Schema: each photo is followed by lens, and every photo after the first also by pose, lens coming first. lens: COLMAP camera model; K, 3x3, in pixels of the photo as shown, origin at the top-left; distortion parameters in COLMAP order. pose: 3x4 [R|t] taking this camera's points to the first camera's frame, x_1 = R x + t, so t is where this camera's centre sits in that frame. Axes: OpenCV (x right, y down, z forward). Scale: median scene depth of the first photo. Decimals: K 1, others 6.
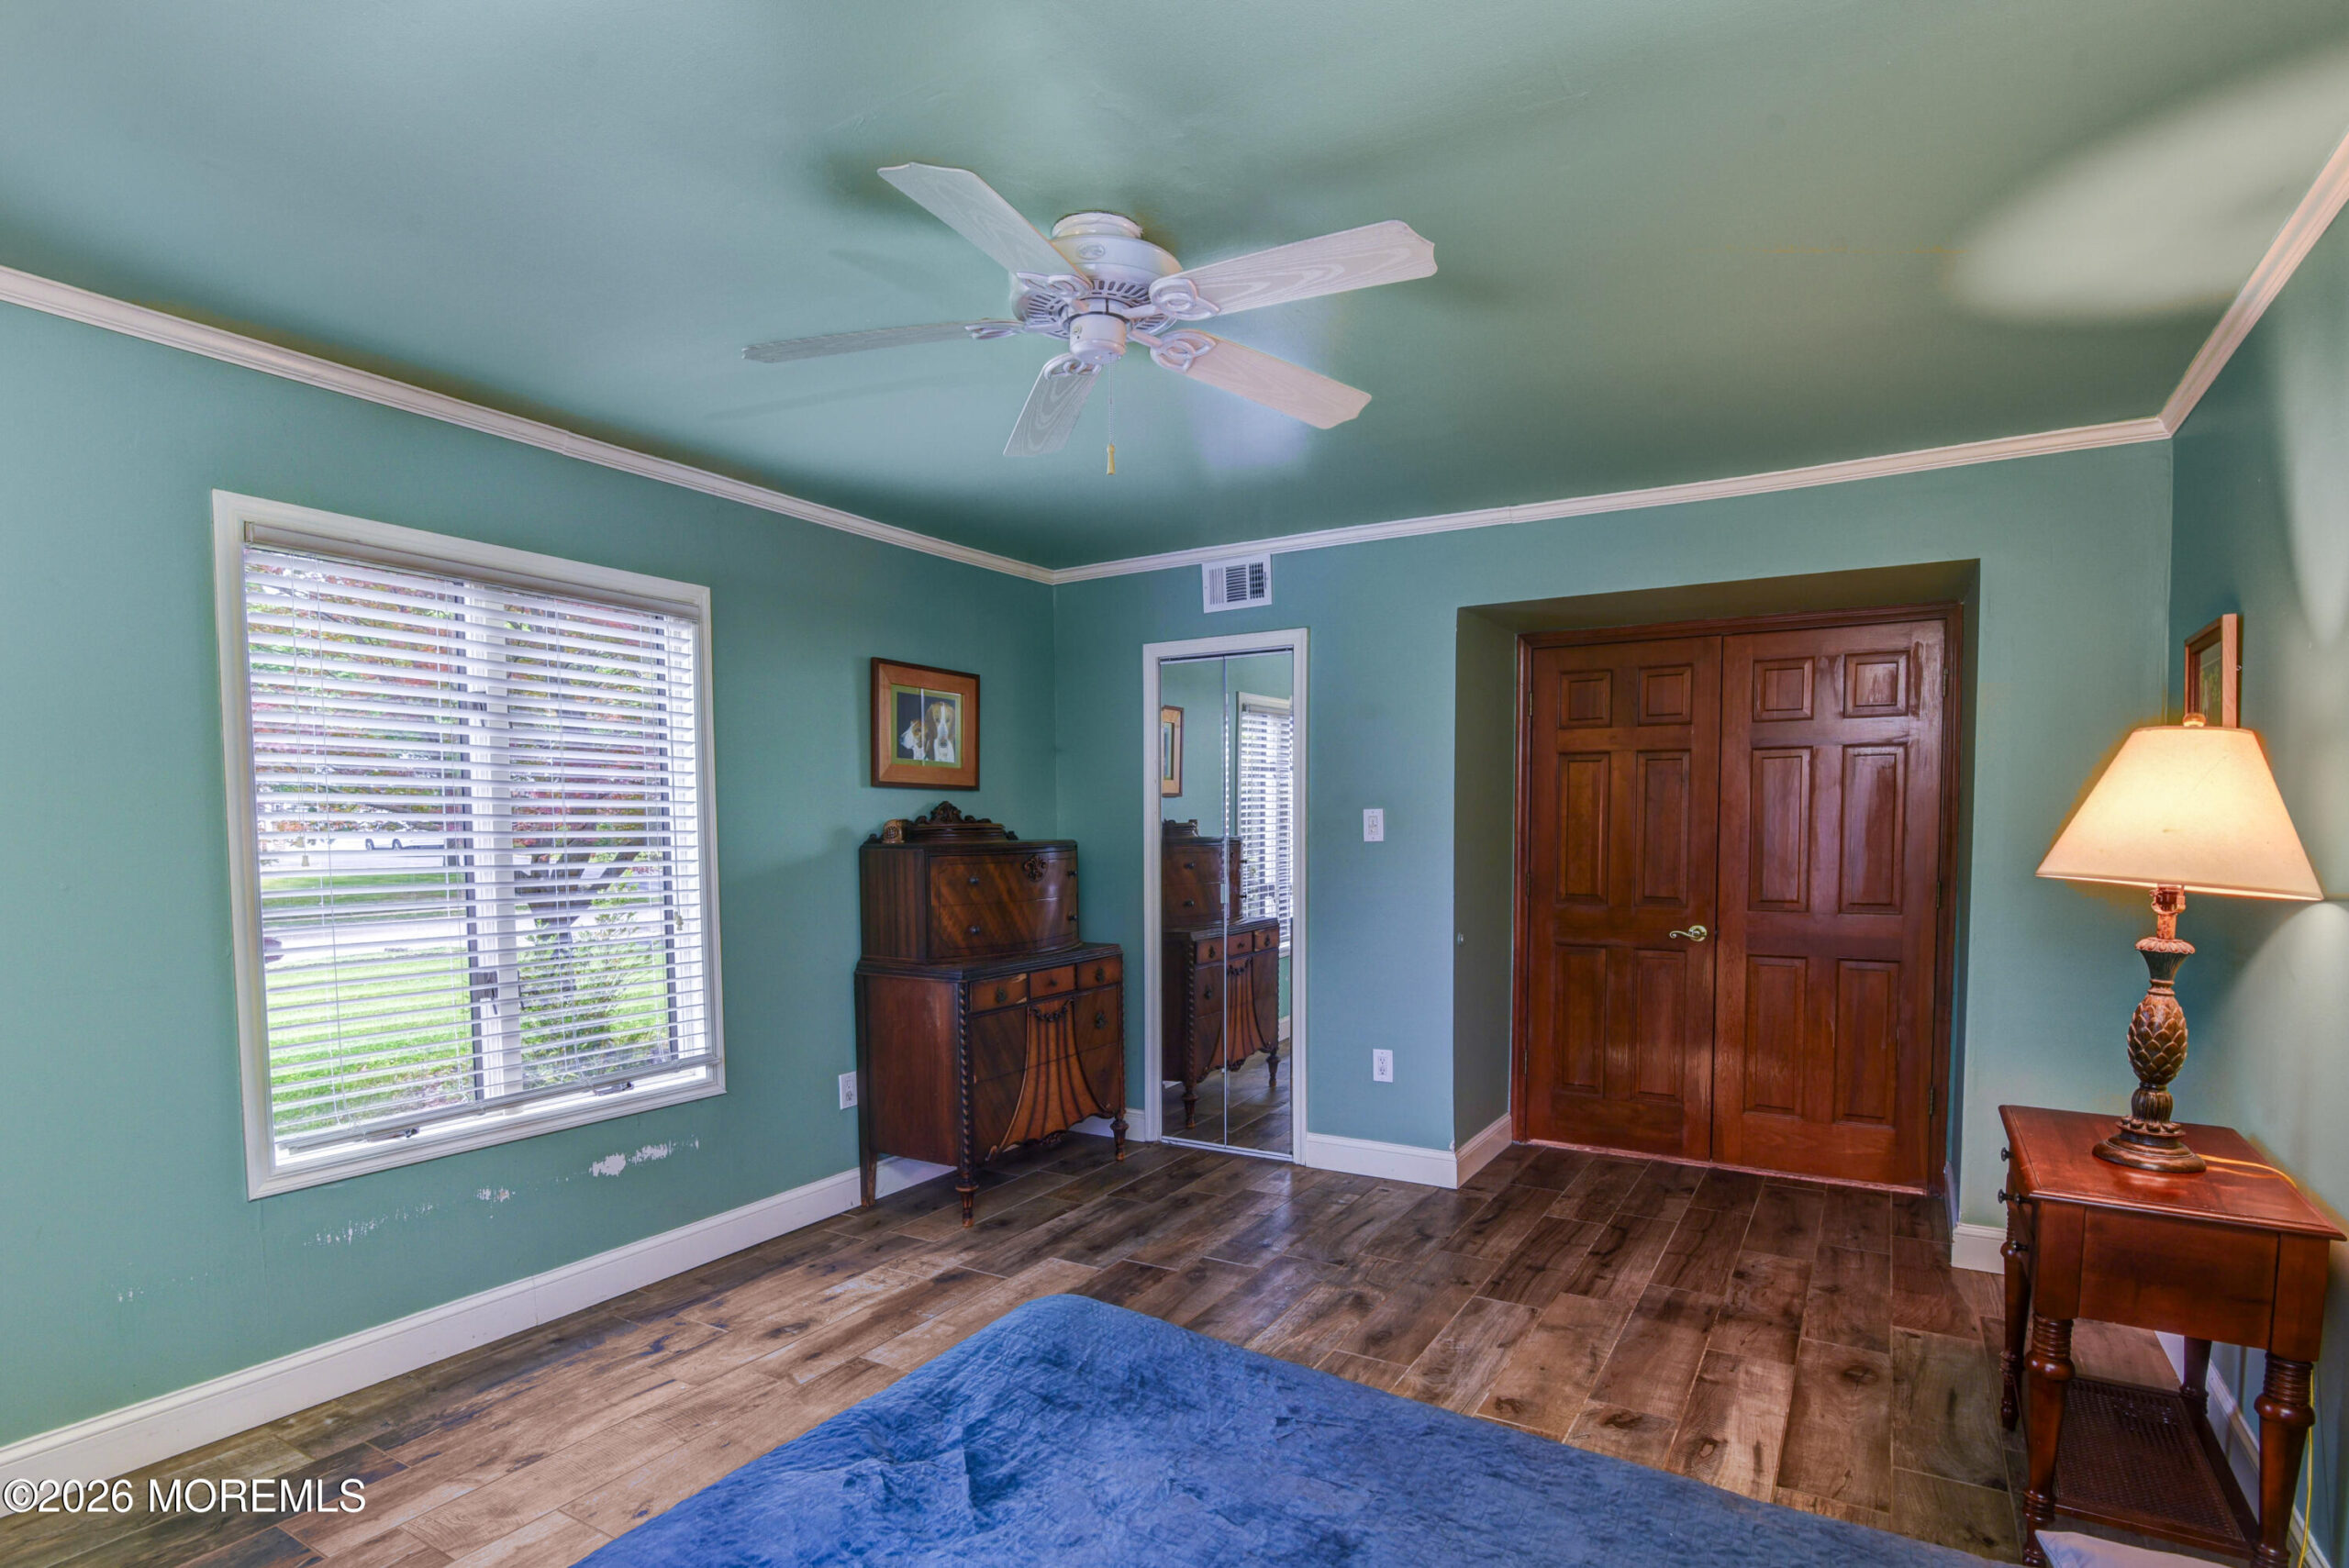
lens RADIAL K [[1178.3, 0, 1176.8], [0, 1178.3, 879.6], [0, 0, 1]] dist [-0.003283, -0.000872]
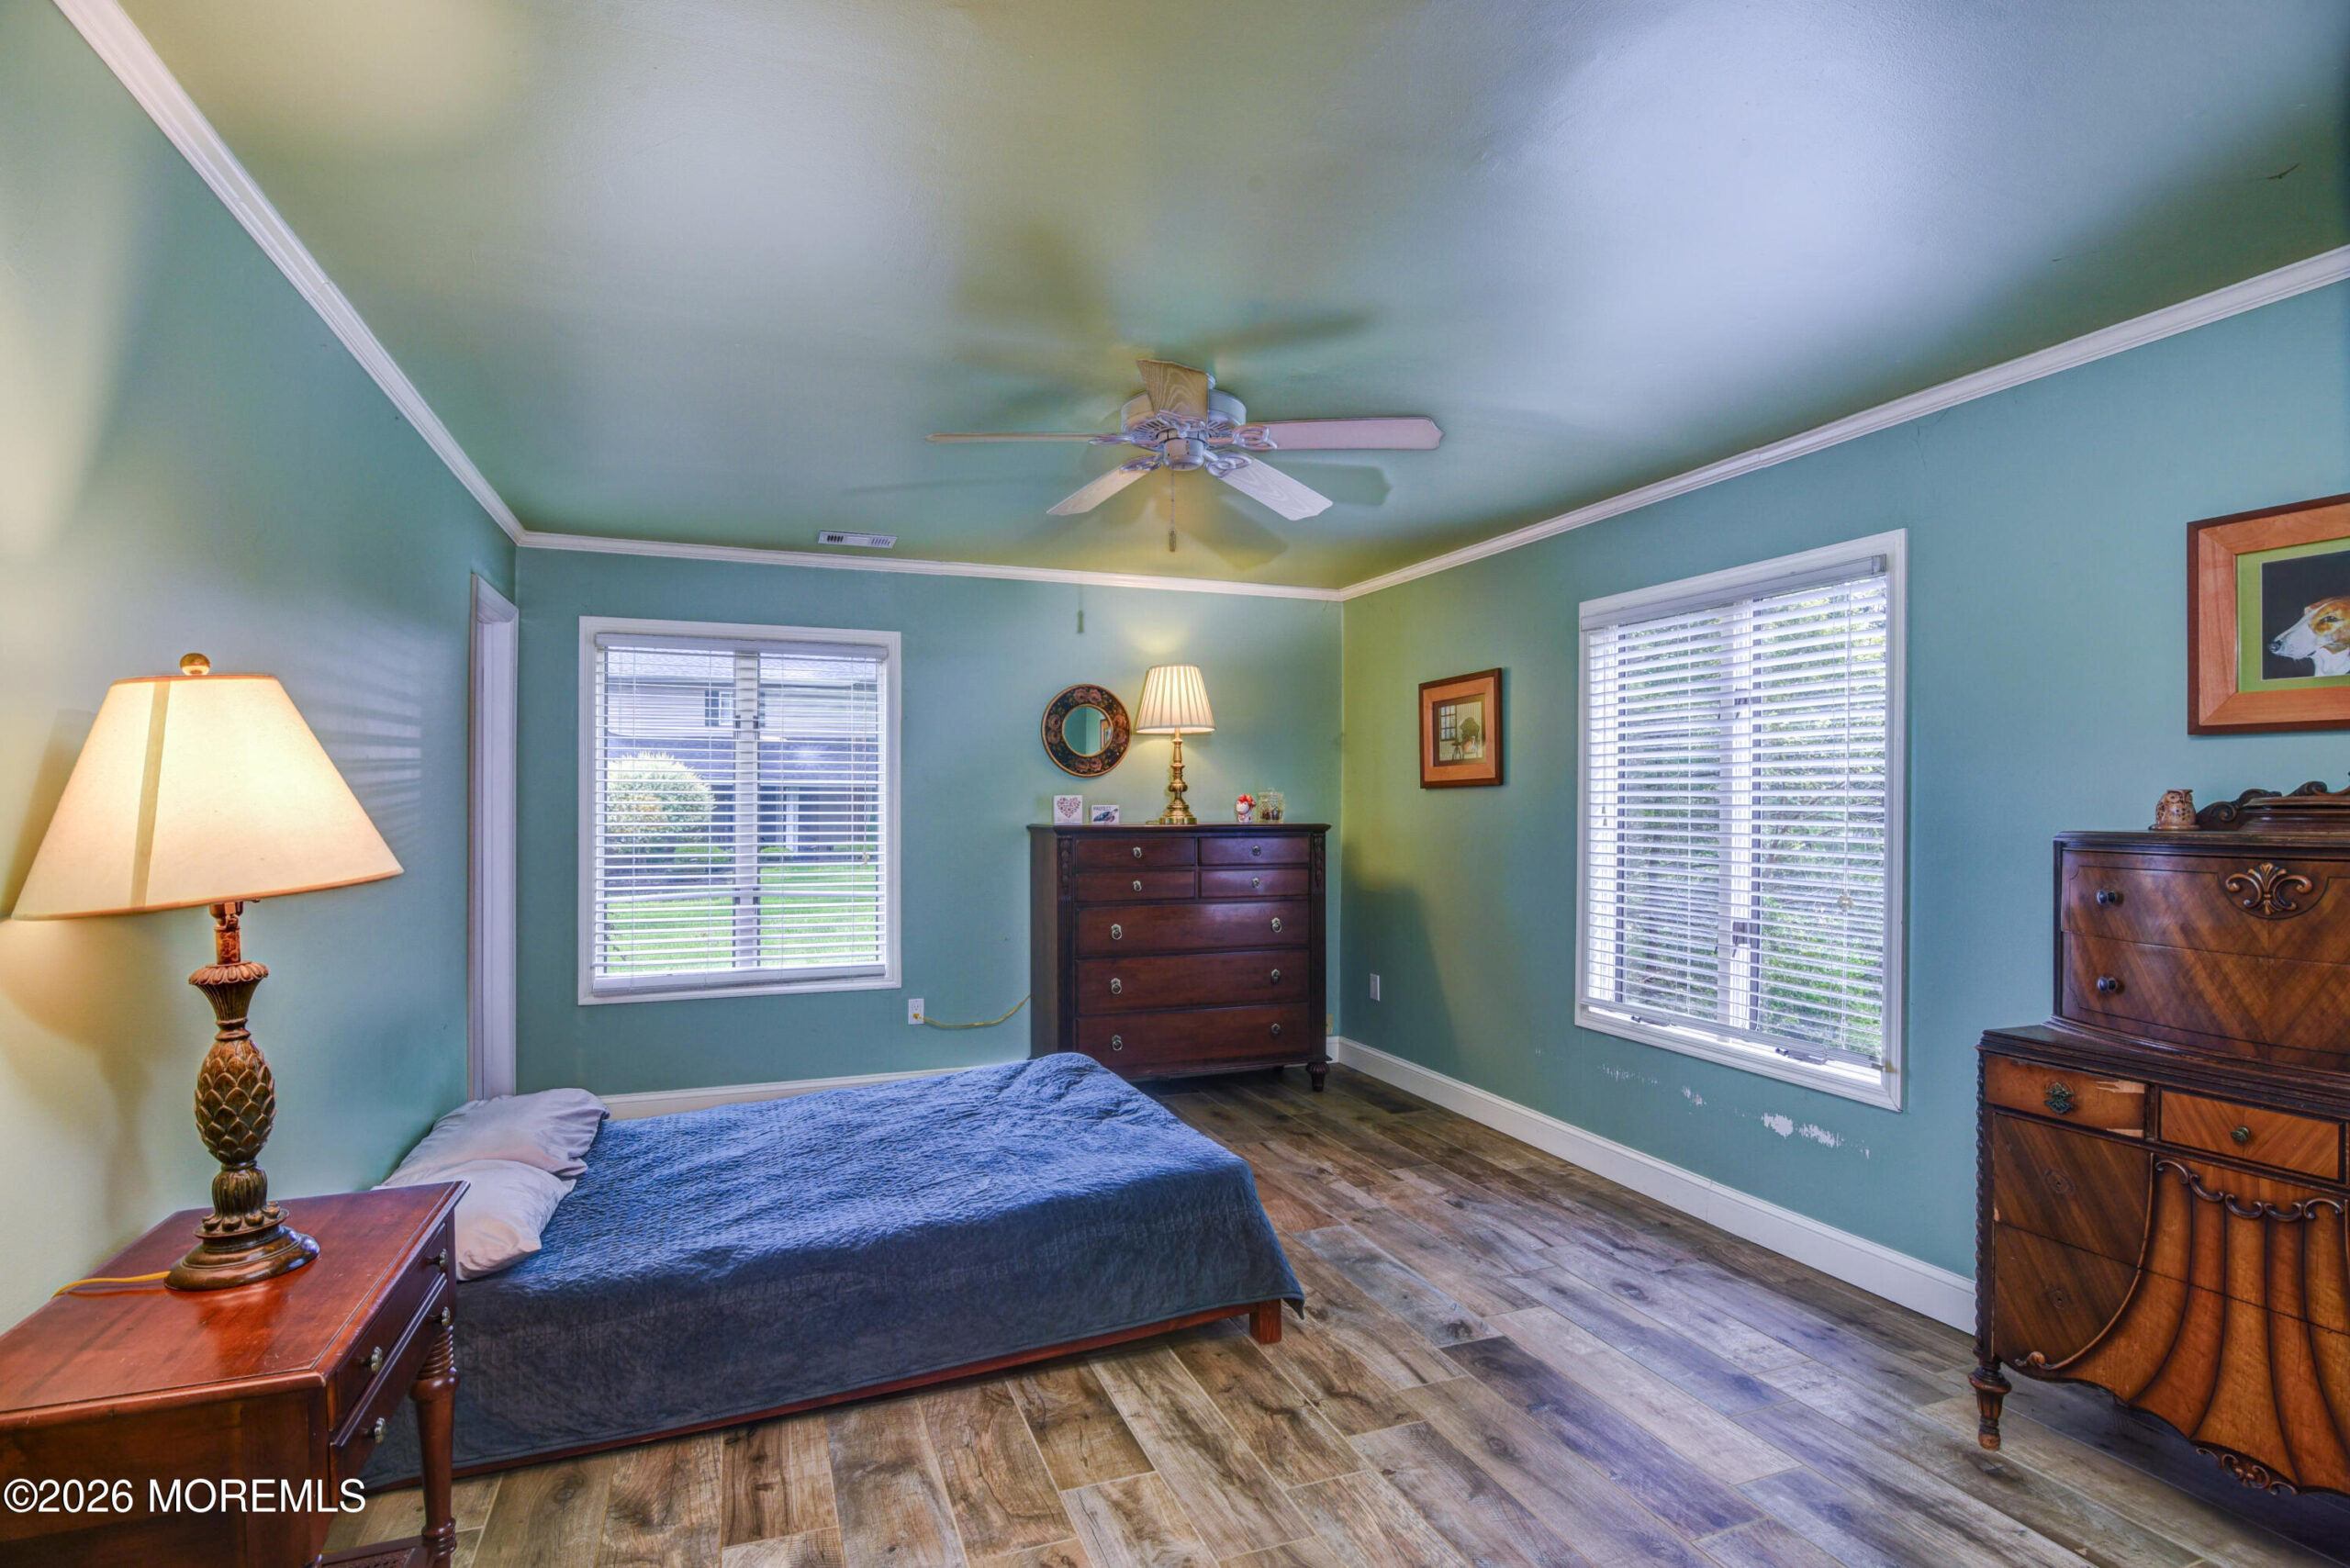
lens RADIAL K [[1149.6, 0, 1179.8], [0, 1149.6, 805.4], [0, 0, 1]] dist [-0.017118, 0.000364]
pose [[-0.602994, 0.003704, -0.797737, 0.644006], [-0.039997, 0.998591, 0.034870, -0.053259], [0.796742, 0.052934, -0.601996, 1.168086]]
